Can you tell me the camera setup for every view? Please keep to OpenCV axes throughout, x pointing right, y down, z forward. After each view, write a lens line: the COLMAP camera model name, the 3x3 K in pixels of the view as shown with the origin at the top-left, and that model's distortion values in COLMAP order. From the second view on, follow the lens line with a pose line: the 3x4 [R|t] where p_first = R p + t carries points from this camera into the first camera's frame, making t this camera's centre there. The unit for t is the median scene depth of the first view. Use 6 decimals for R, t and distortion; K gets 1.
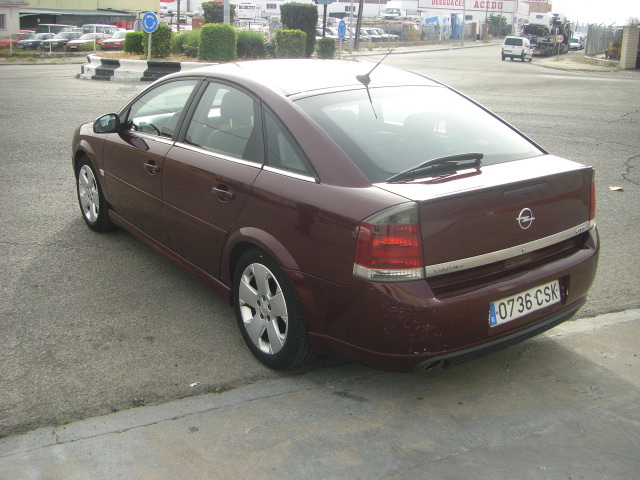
lens RADIAL K [[721.7, 0, 322.5], [0, 721.7, 238.1], [0, 0, 1]] dist [-0.140607, 0.000000]
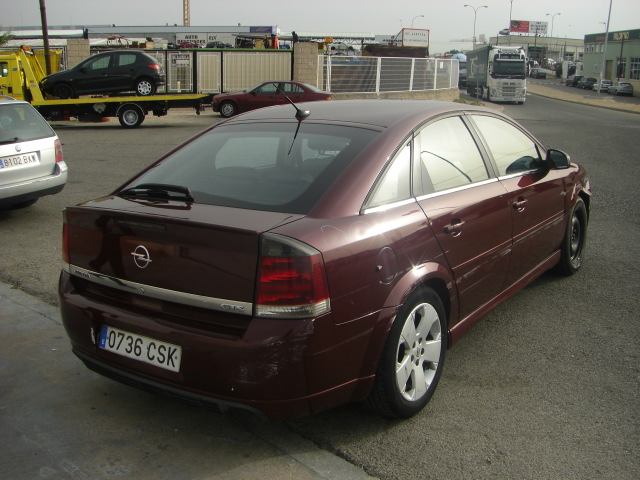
lens RADIAL K [[721.7, 0, 319.1], [0, 721.7, 239.8], [0, 0, 1]] dist [-0.140607, 0.000000]
pose [[0.321698, 0.201075, -0.925246, 1.154330], [-0.269570, 0.956200, 0.114076, -0.206075], [0.907658, 0.212721, 0.361811, 0.822714]]
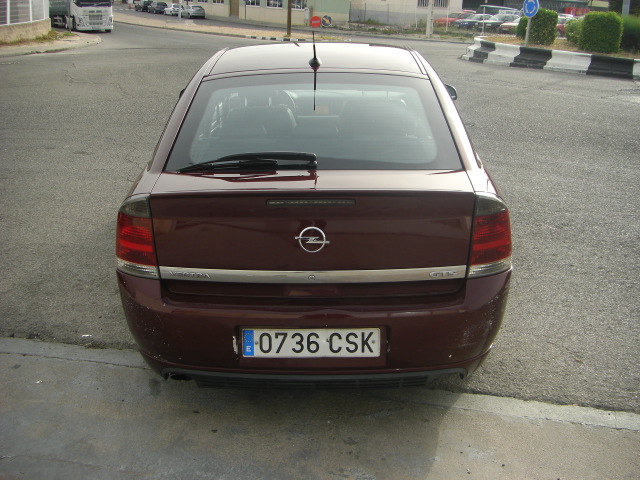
lens RADIAL K [[721.7, 0, 319.0], [0, 721.7, 242.7], [0, 0, 1]] dist [-0.140607, 0.000000]
pose [[0.802295, 0.190039, -0.565869, 0.710368], [-0.175253, 0.981182, 0.081041, -0.086379], [0.570622, 0.034152, 0.820502, 0.322380]]
